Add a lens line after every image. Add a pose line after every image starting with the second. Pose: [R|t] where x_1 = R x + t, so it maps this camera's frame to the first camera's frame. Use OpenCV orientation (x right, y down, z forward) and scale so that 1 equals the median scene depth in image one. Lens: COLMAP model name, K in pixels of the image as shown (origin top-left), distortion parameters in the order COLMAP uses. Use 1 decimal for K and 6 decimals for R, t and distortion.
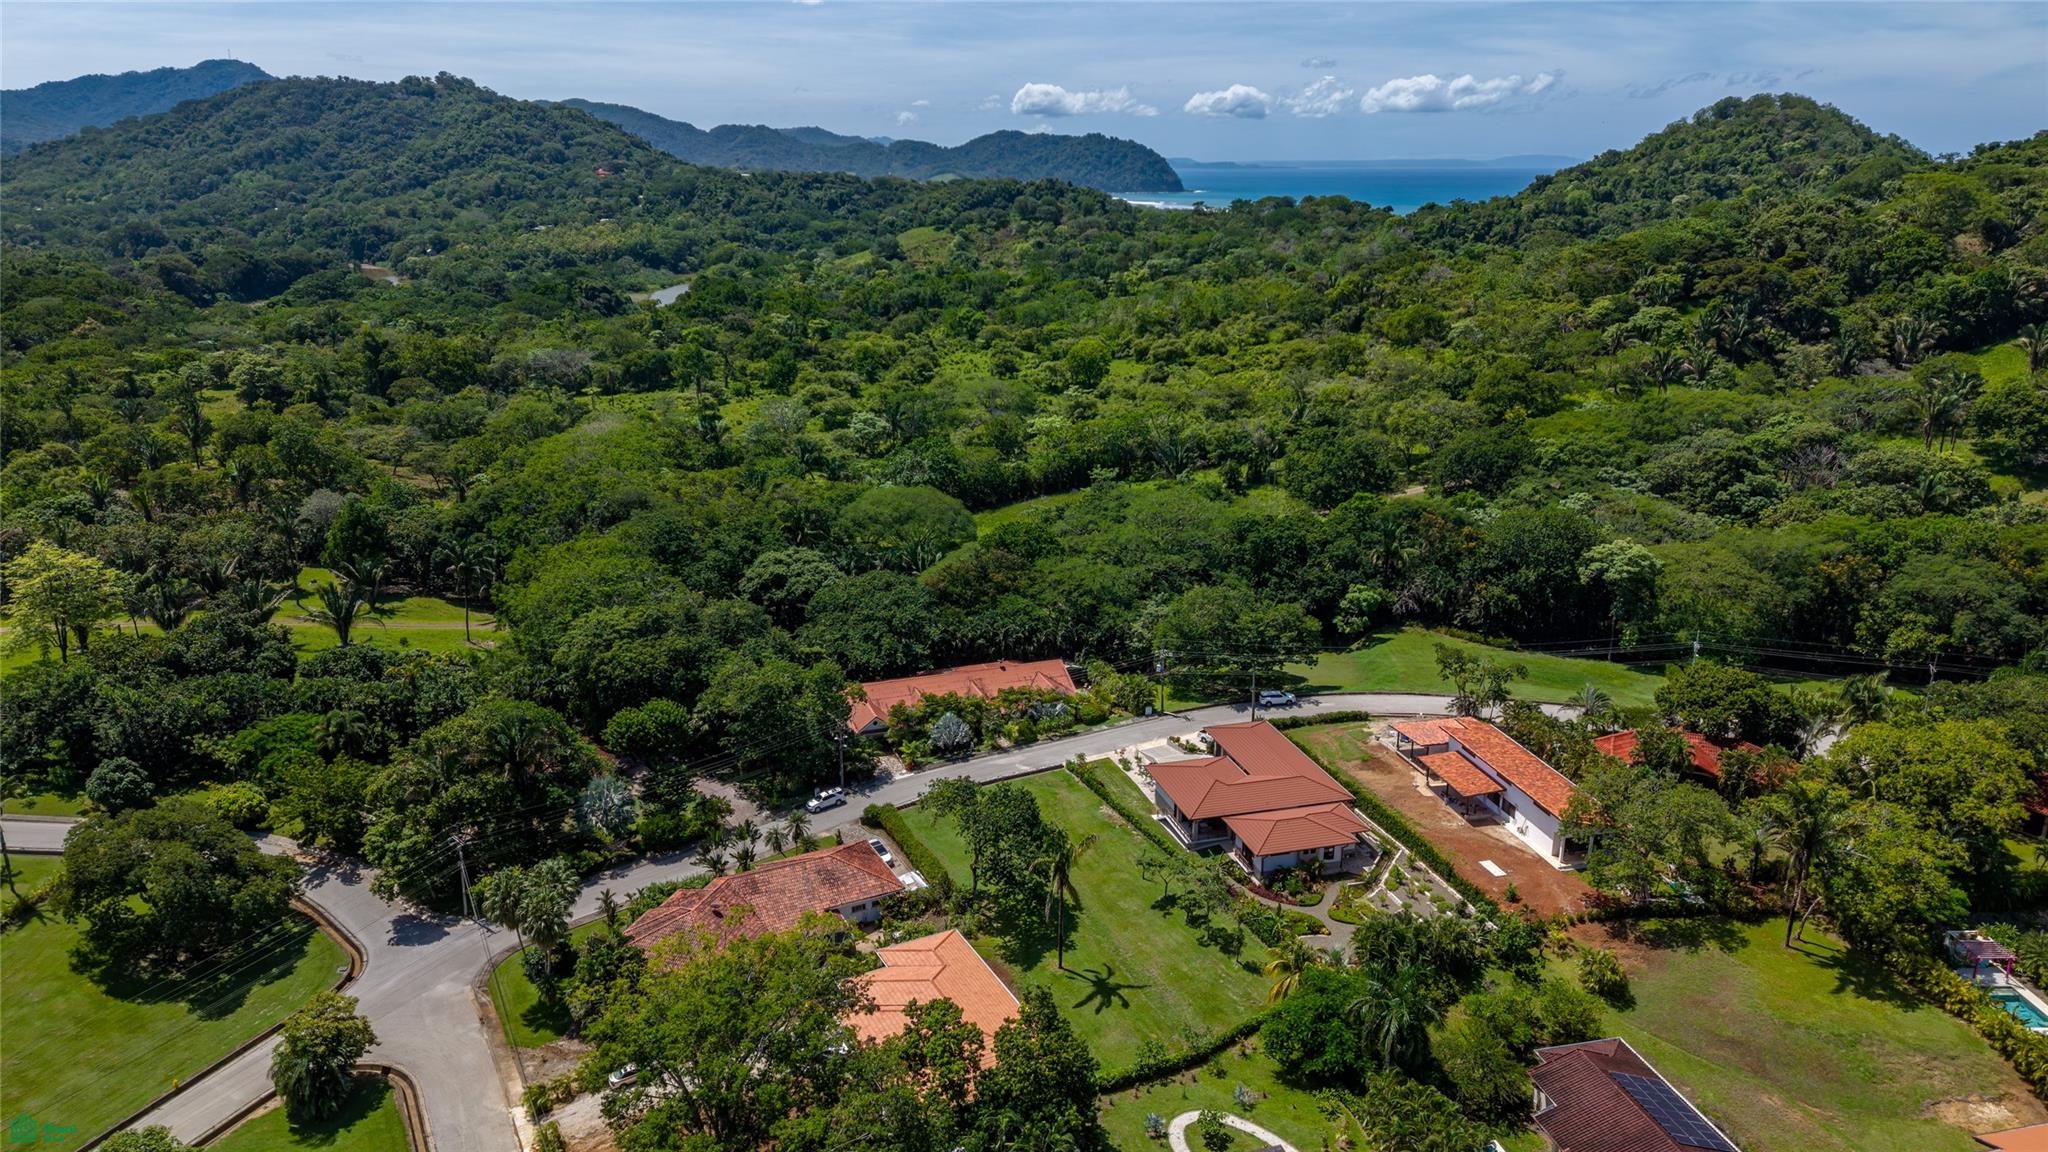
lens RADIAL K [[1380.2, 0, 1024.0], [0, 1380.2, 576.0], [0, 0, 1]] dist [0.037397, -0.055529]
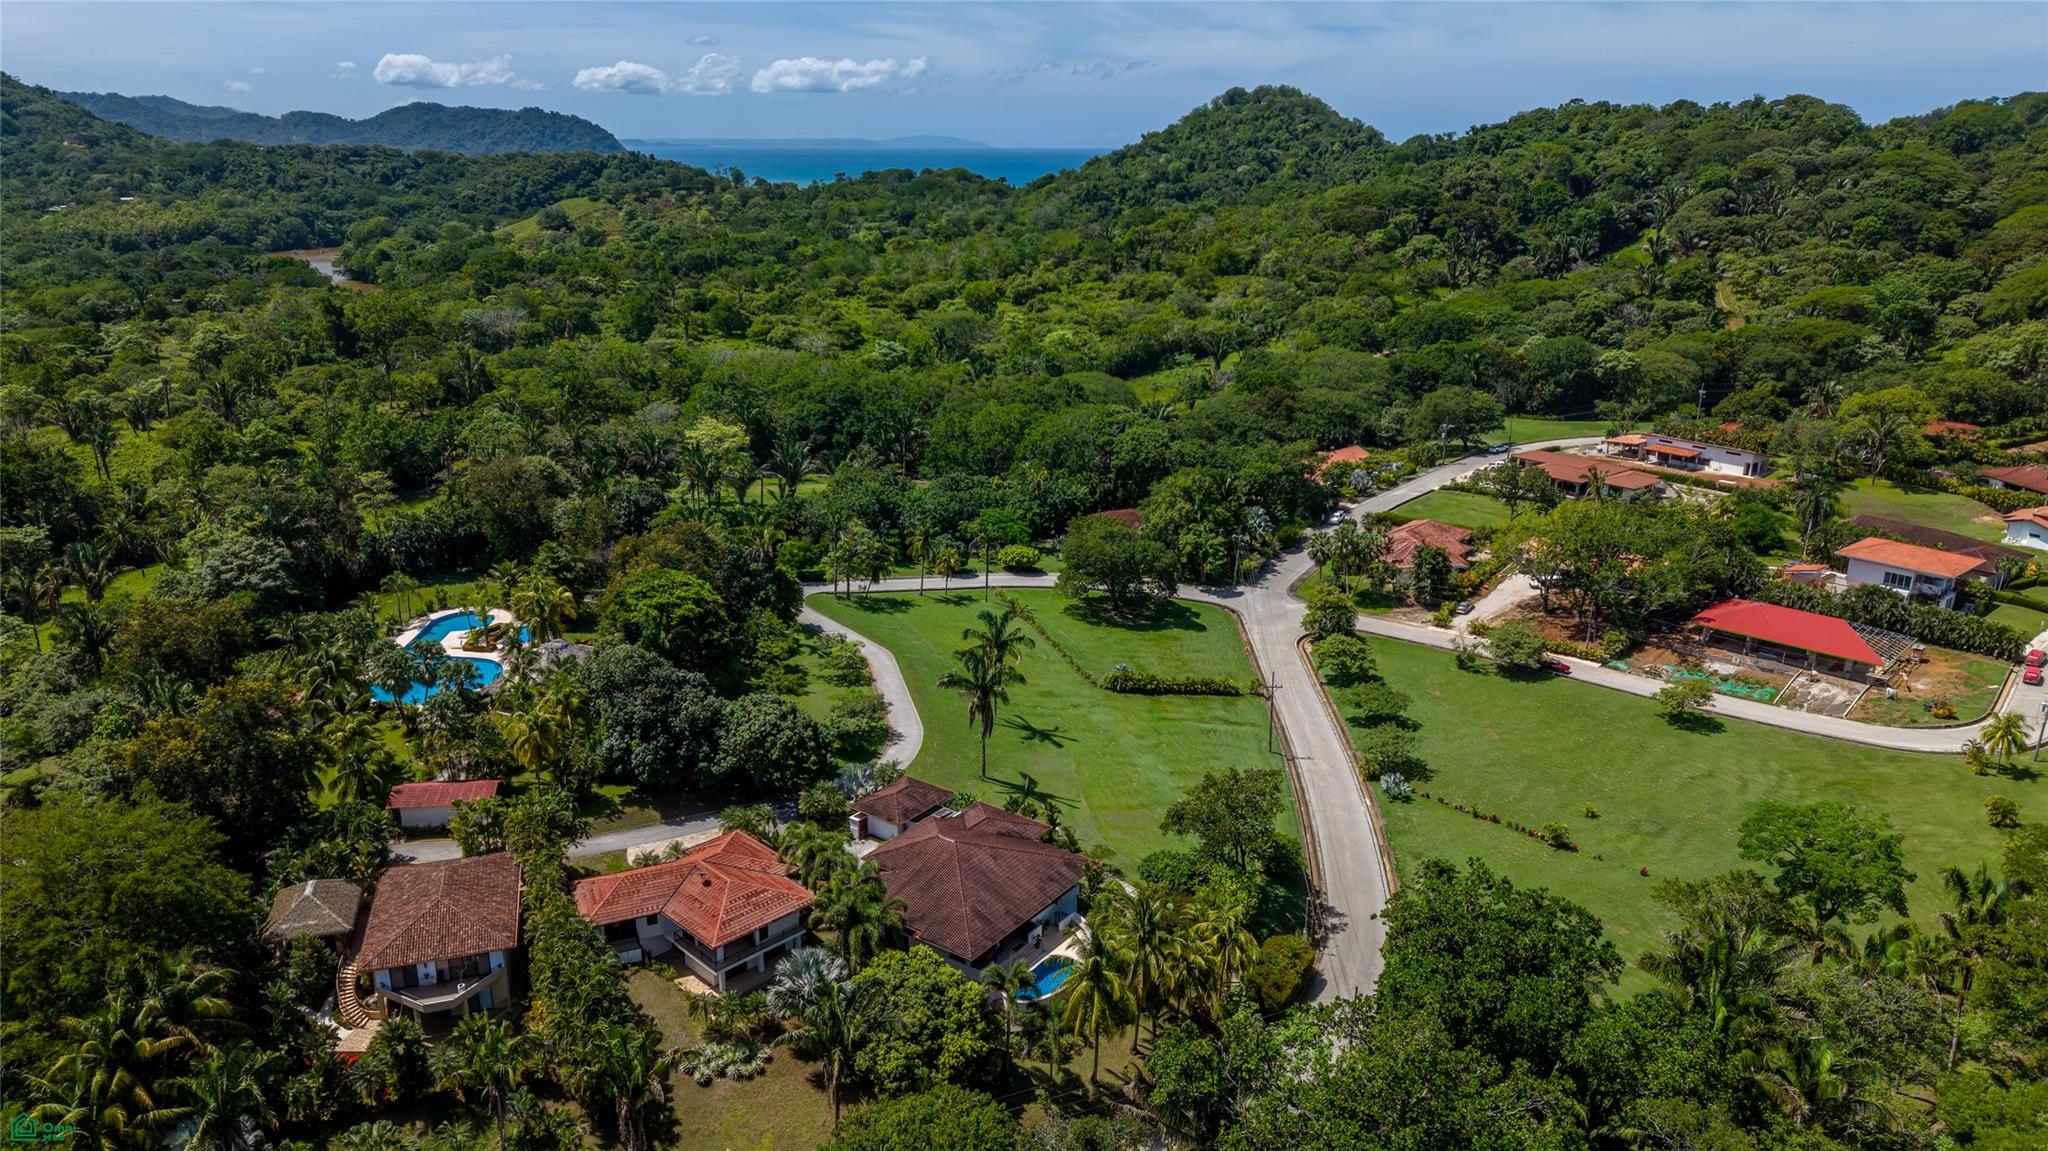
lens RADIAL K [[1380.2, 0, 1024.0], [0, 1380.2, 575.5], [0, 0, 1]] dist [0.037397, -0.055529]
pose [[0.912902, -0.117370, 0.390941, -0.137698], [0.112073, 0.993032, 0.036426, 0.015623], [-0.392493, 0.010560, 0.919695, -0.044123]]
